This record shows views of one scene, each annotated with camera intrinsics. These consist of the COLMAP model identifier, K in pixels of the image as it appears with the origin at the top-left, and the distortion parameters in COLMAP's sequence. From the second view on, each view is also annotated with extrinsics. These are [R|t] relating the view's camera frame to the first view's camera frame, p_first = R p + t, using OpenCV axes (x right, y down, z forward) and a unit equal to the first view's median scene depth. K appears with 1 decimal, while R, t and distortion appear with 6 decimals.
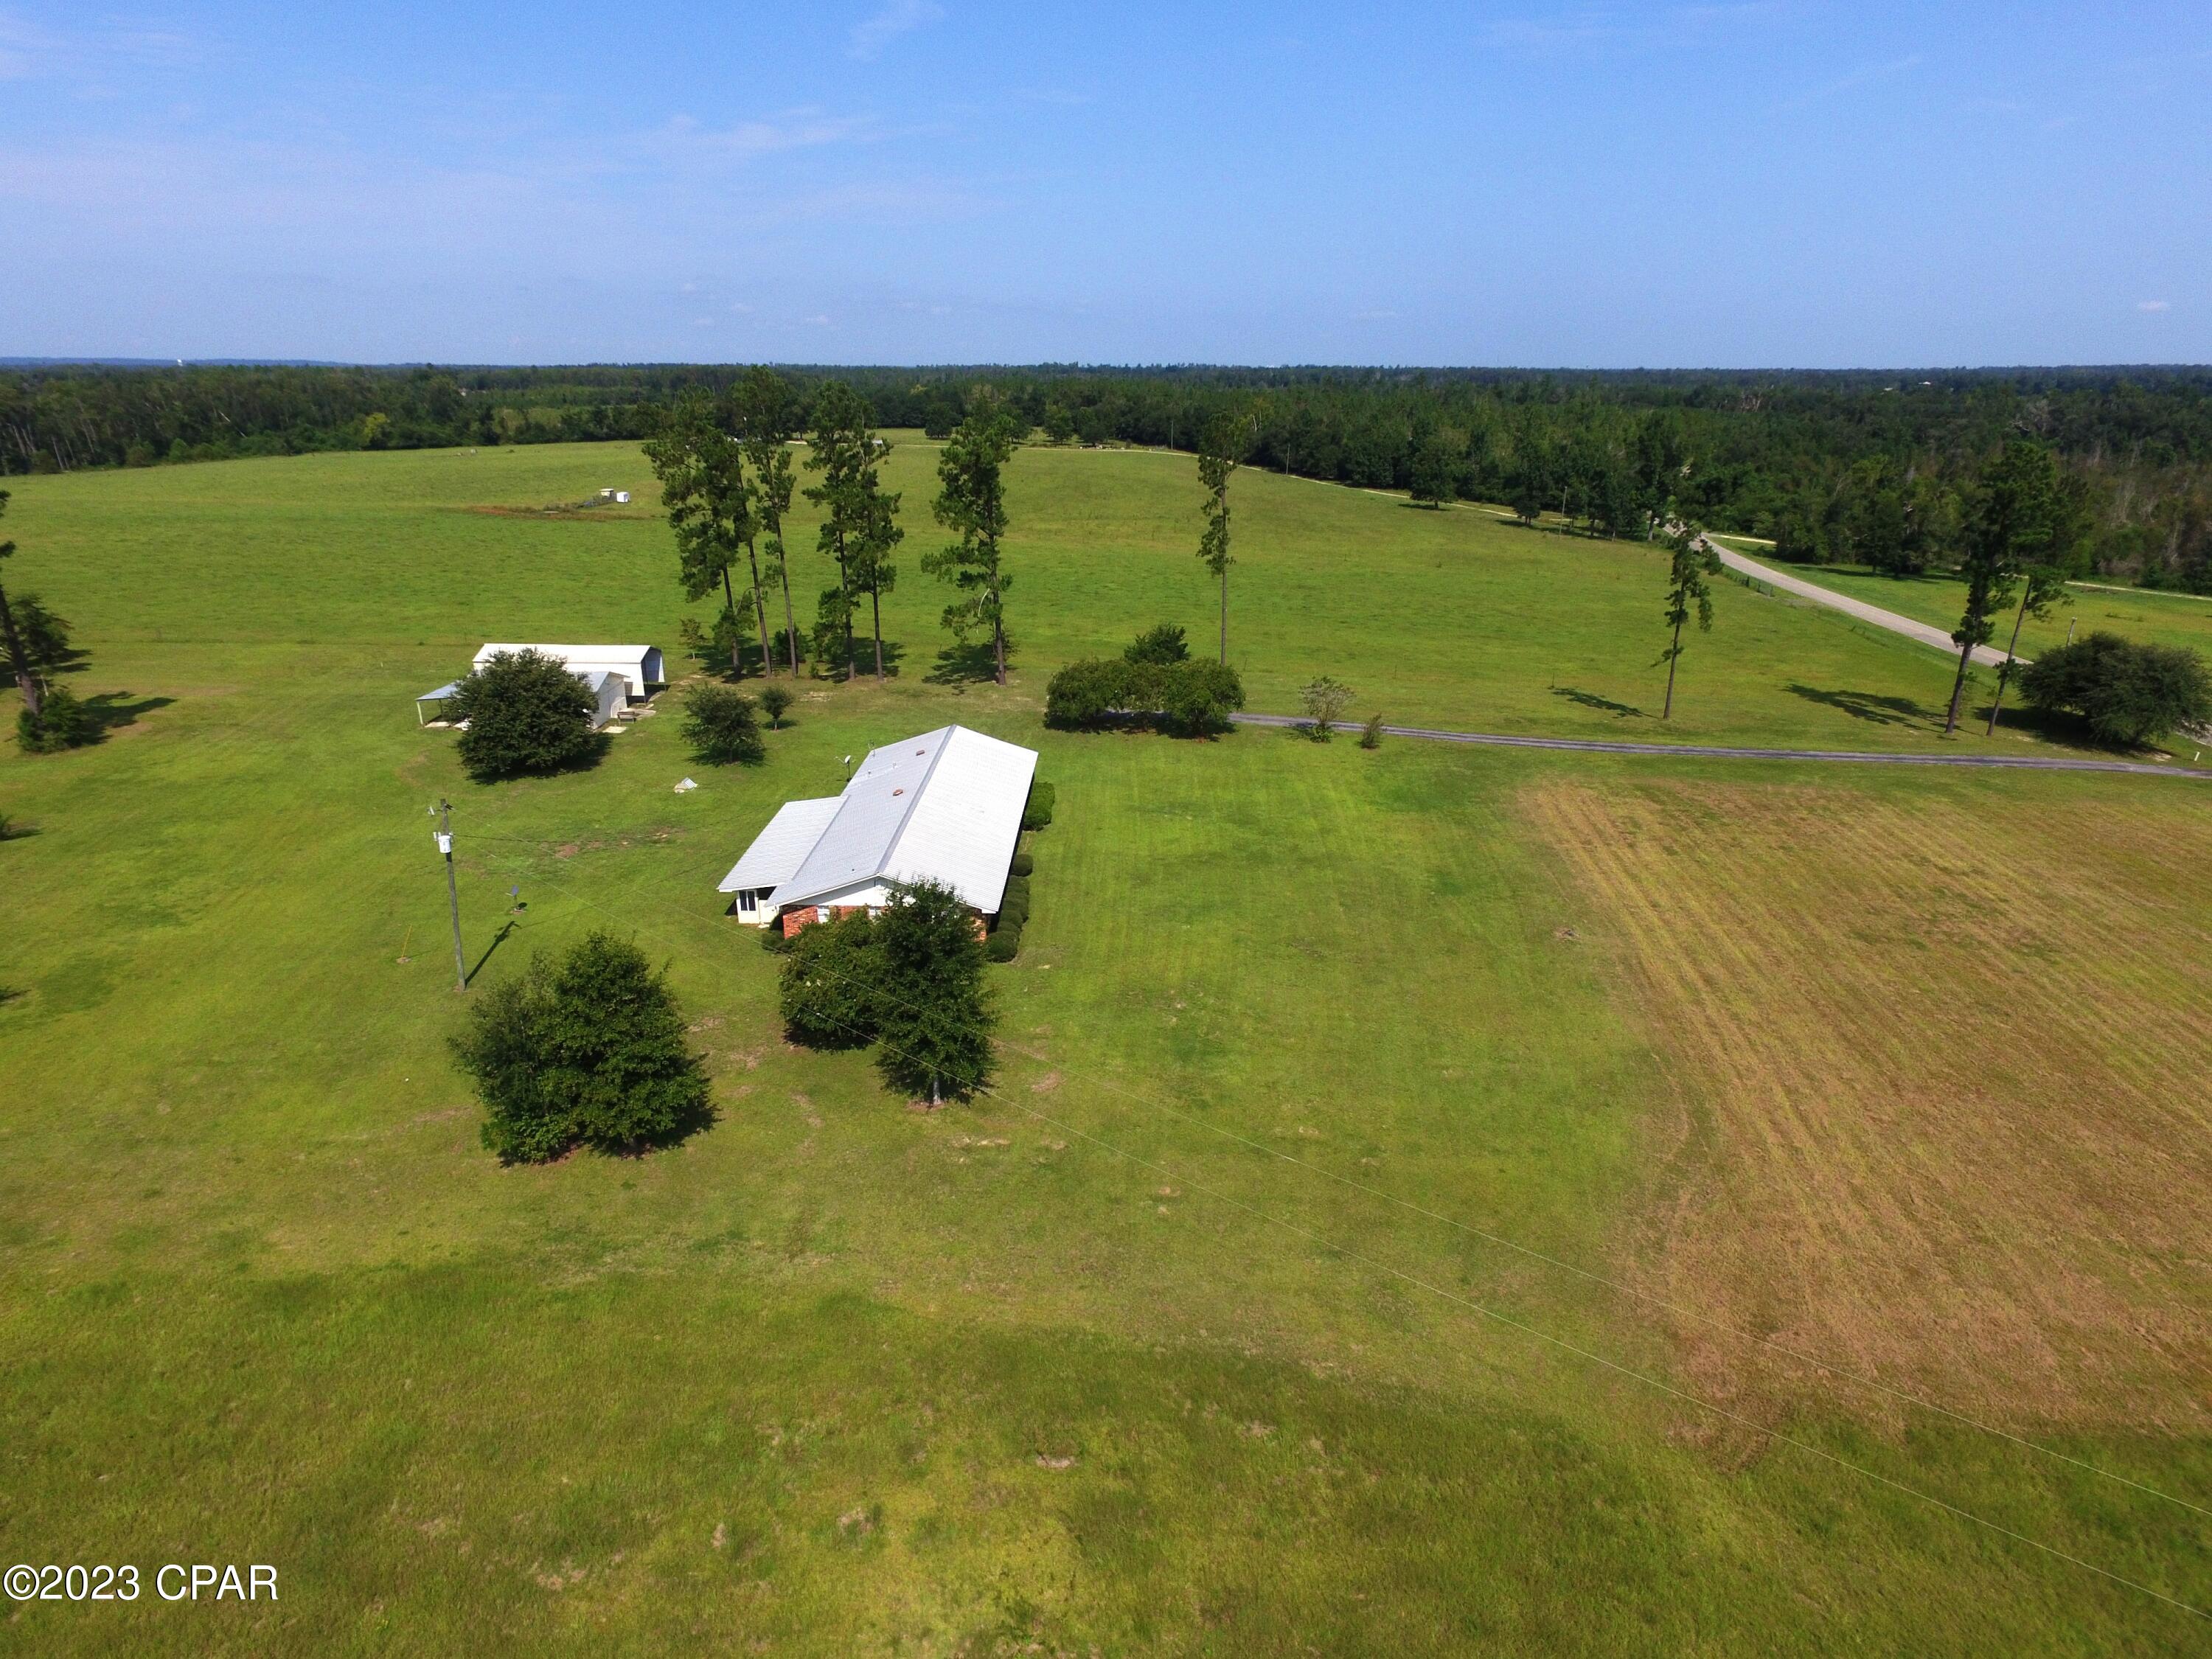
lens RADIAL K [[1293.6, 0, 1089.0], [0, 1293.6, 840.4], [0, 0, 1]] dist [-0.003147, 0.013162]
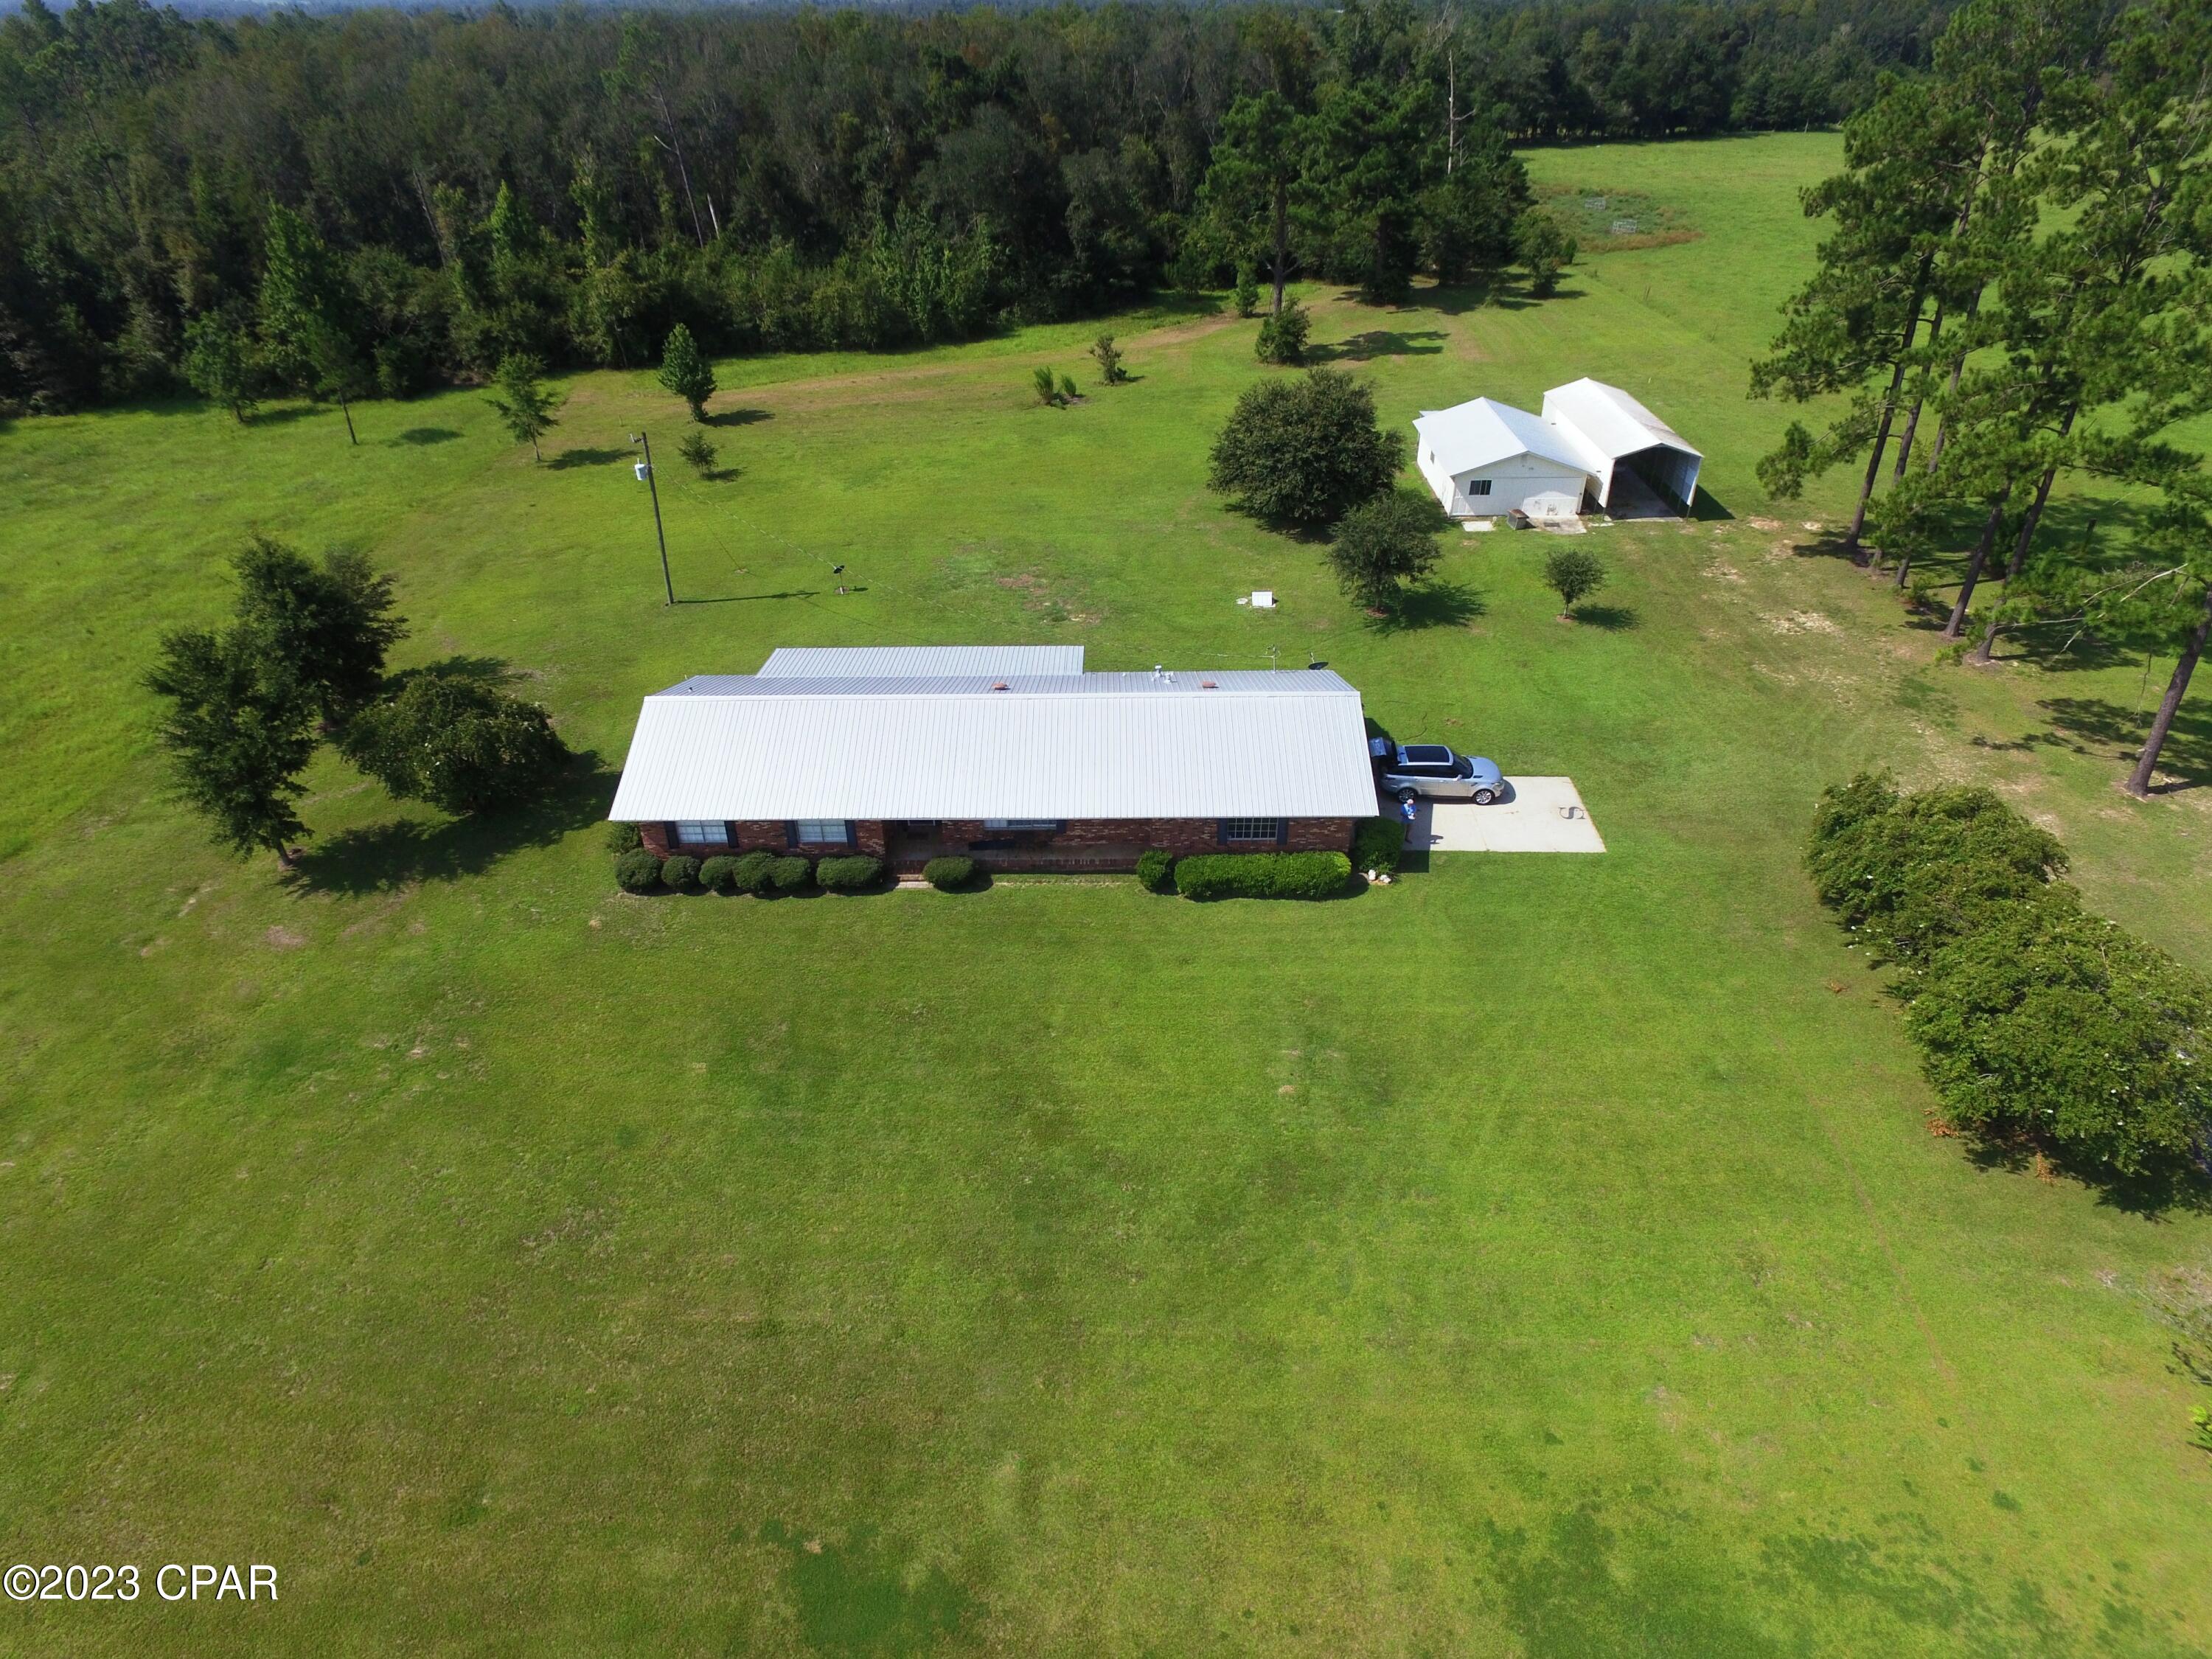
lens RADIAL K [[1293.6, 0, 1078.5], [0, 1293.6, 830.5], [0, 0, 1]] dist [-0.003147, 0.013162]
pose [[0.011896, 0.546261, -0.837531, 0.304895], [-0.326185, 0.793892, 0.513165, -0.223954], [0.945231, 0.267085, 0.187626, 0.616140]]
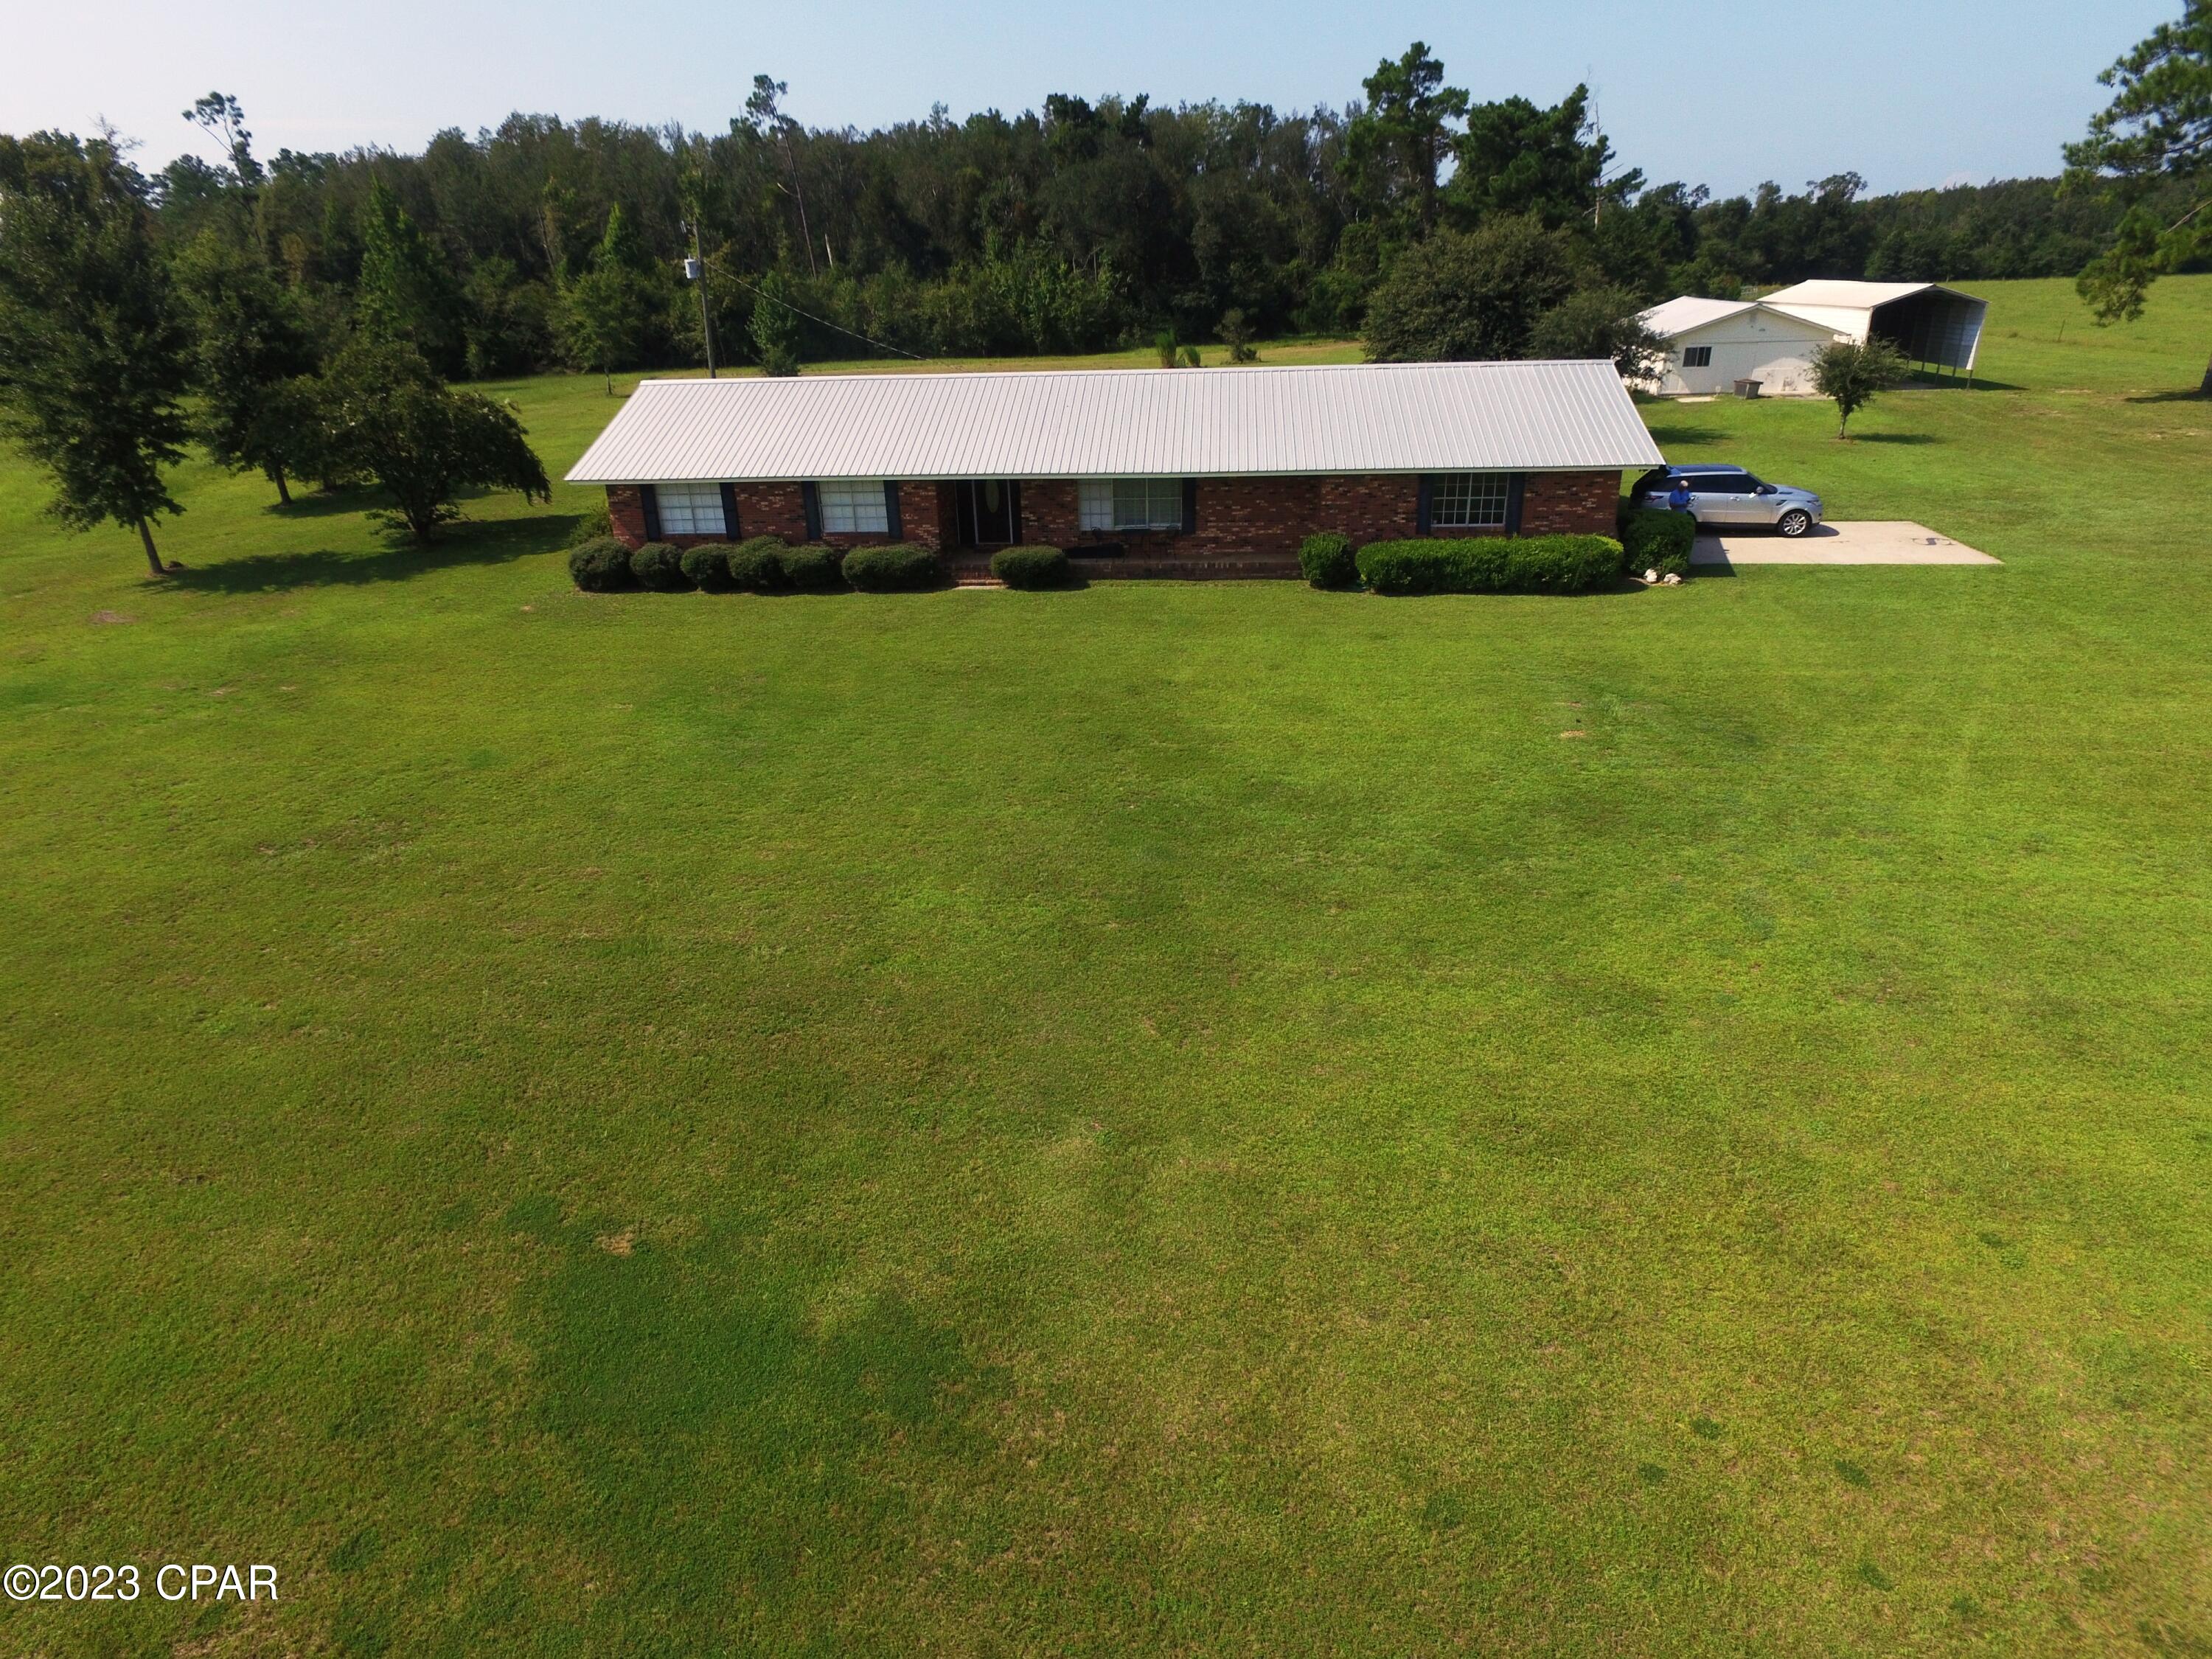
lens RADIAL K [[1293.6, 0, 1076.2], [0, 1293.6, 824.7], [0, 0, 1]] dist [-0.003147, 0.013162]
pose [[-0.073449, 0.396793, -0.914965, 0.252725], [-0.314976, 0.861255, 0.398786, -0.056763], [0.946253, 0.317483, 0.061722, 0.668997]]
